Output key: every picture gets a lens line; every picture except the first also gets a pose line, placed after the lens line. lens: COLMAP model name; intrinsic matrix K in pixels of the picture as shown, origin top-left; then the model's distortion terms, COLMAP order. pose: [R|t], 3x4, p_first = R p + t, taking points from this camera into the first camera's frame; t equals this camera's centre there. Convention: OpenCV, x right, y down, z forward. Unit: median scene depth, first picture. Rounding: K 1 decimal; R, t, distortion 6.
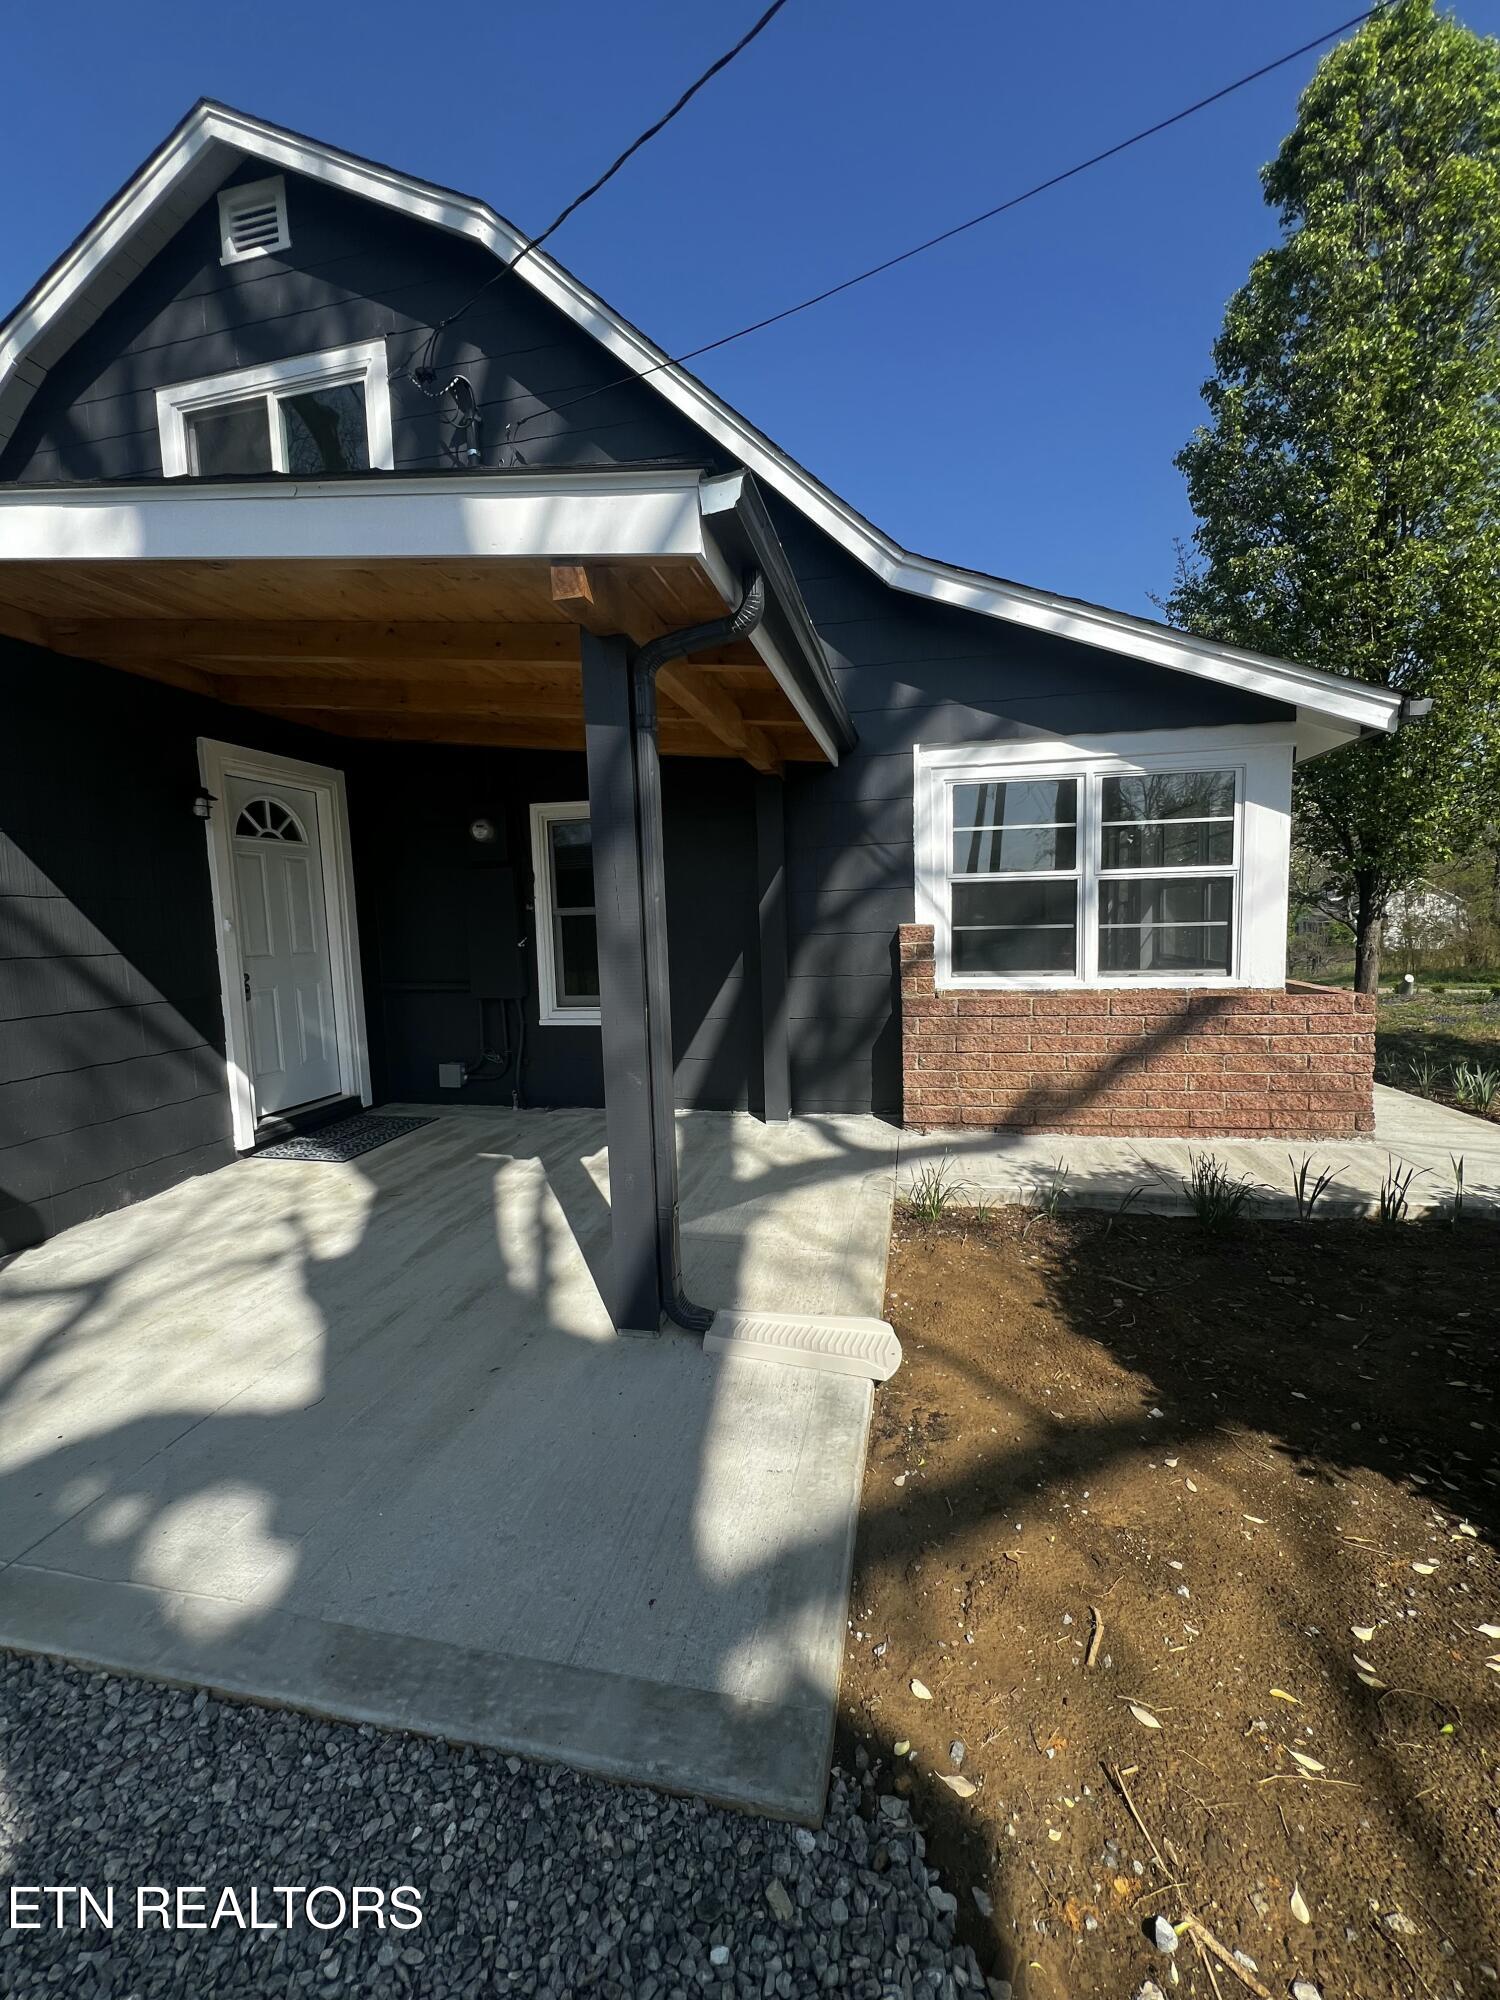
lens RADIAL K [[803.3, 0, 754.5], [0, 803.3, 995.0], [0, 0, 1]] dist [-0.003806, 0.000726]
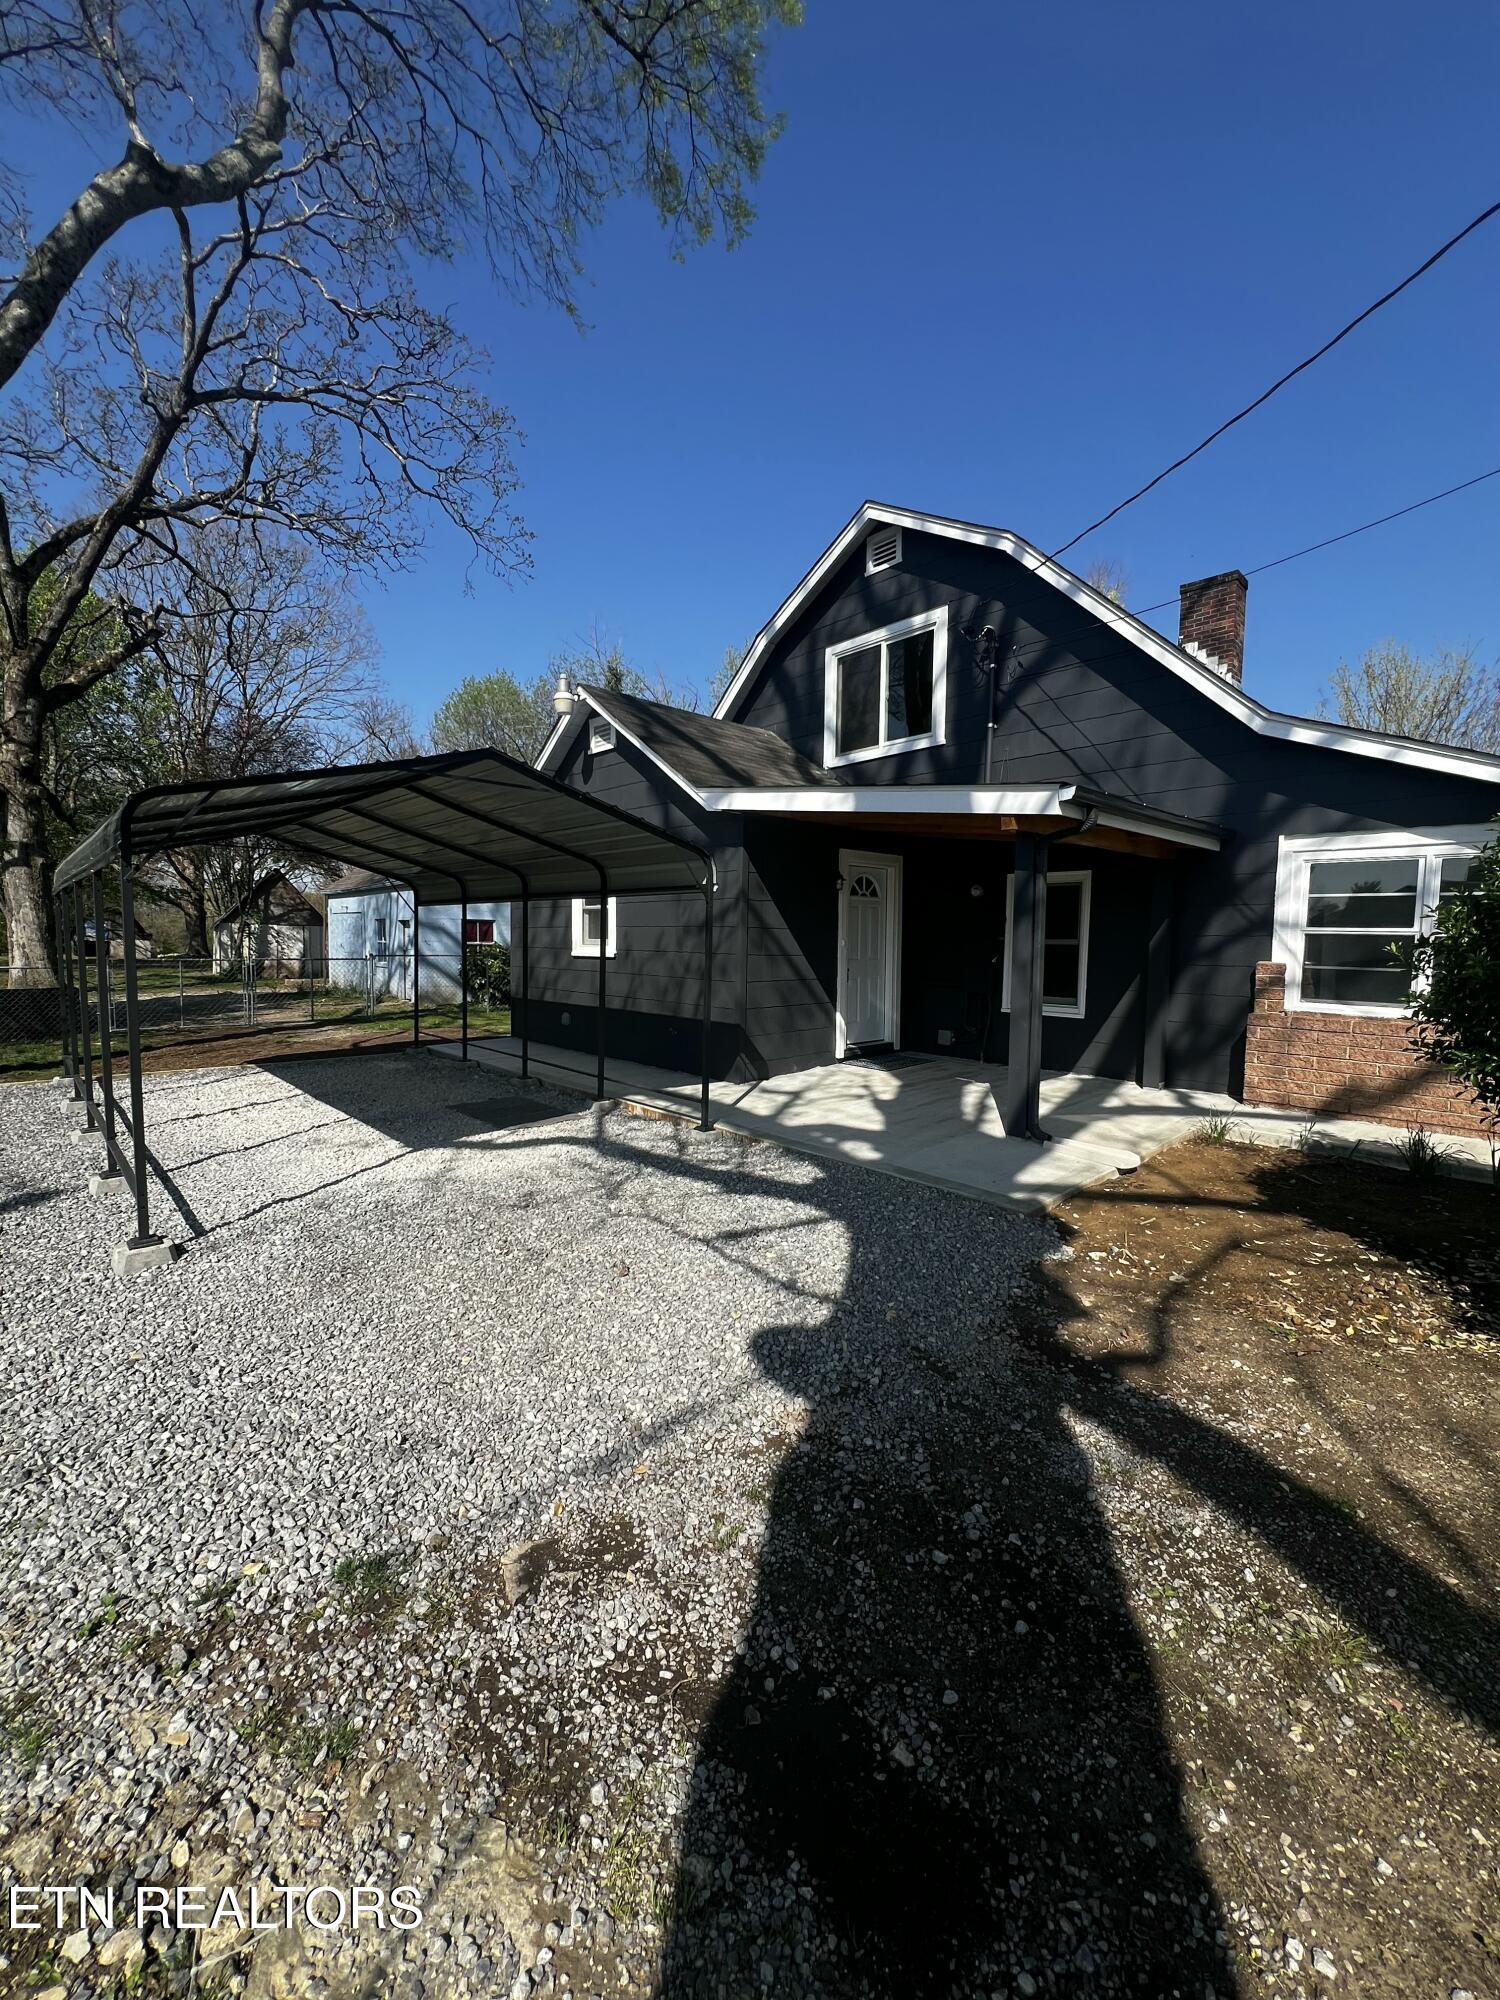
lens RADIAL K [[803.3, 0, 756.9], [0, 803.3, 997.4], [0, 0, 1]] dist [-0.003806, 0.000726]
pose [[0.822515, 0.081990, -0.562803, 0.276367], [-0.089520, 0.995883, 0.014252, 0.036642], [0.561654, 0.038659, 0.826468, -0.714015]]
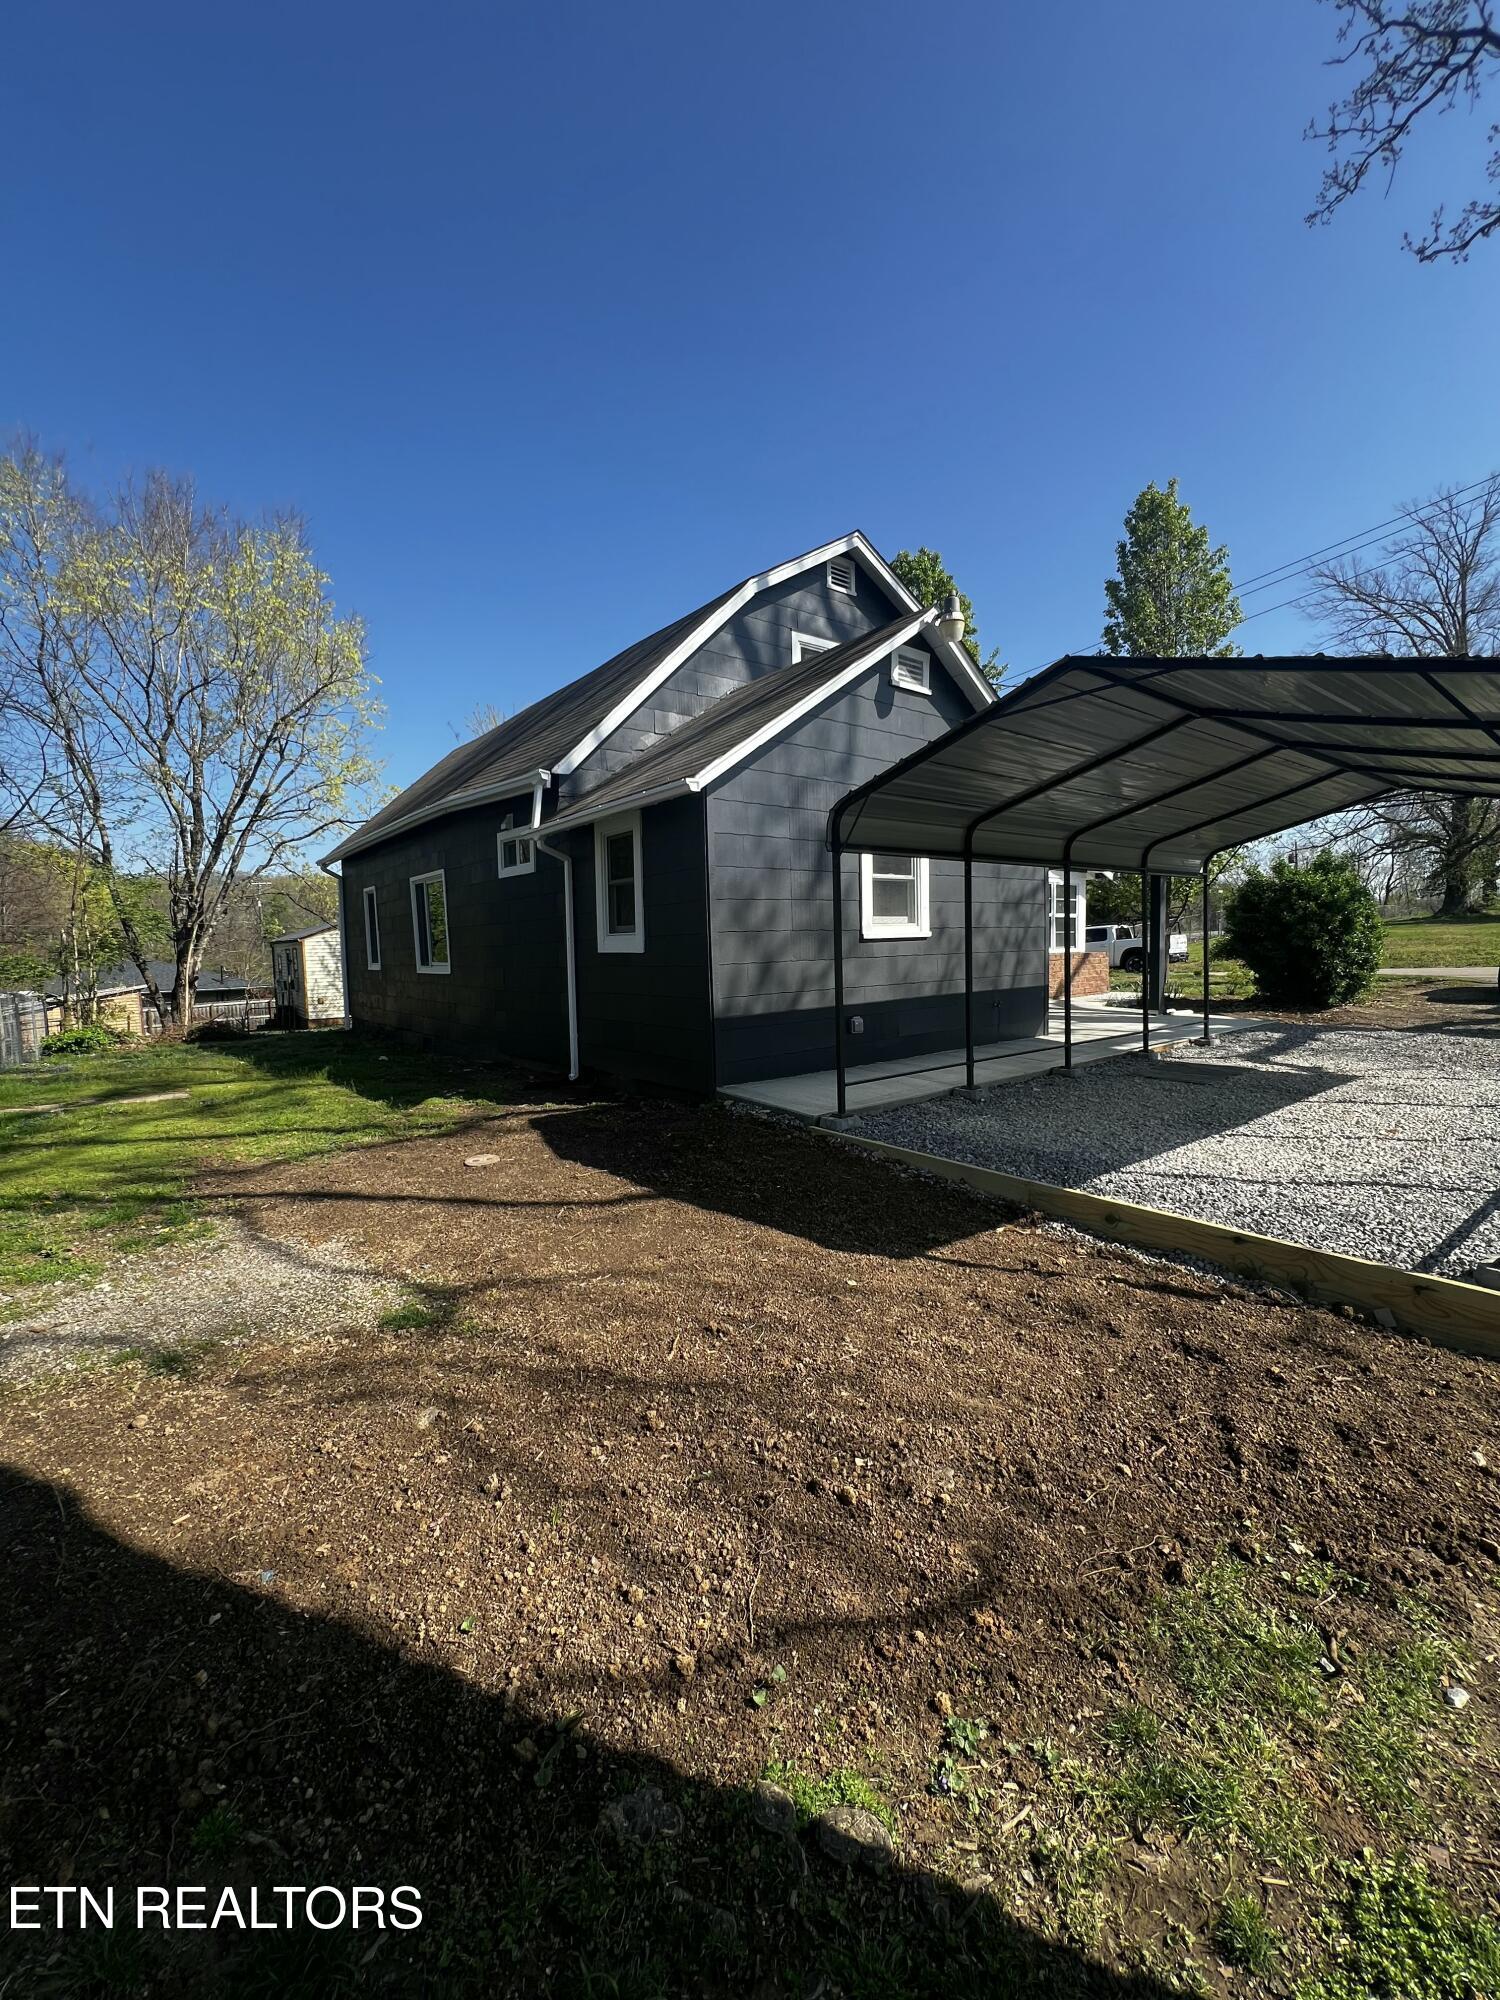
lens RADIAL K [[799.9, 0, 755.5], [0, 799.9, 994.1], [0, 0, 1]] dist [-0.001538, 0.000236]
pose [[0.639710, -0.032879, 0.767913, -2.768499], [0.074443, 0.997038, -0.019326, 0.129016], [-0.765003, 0.069529, 0.640263, -0.058841]]
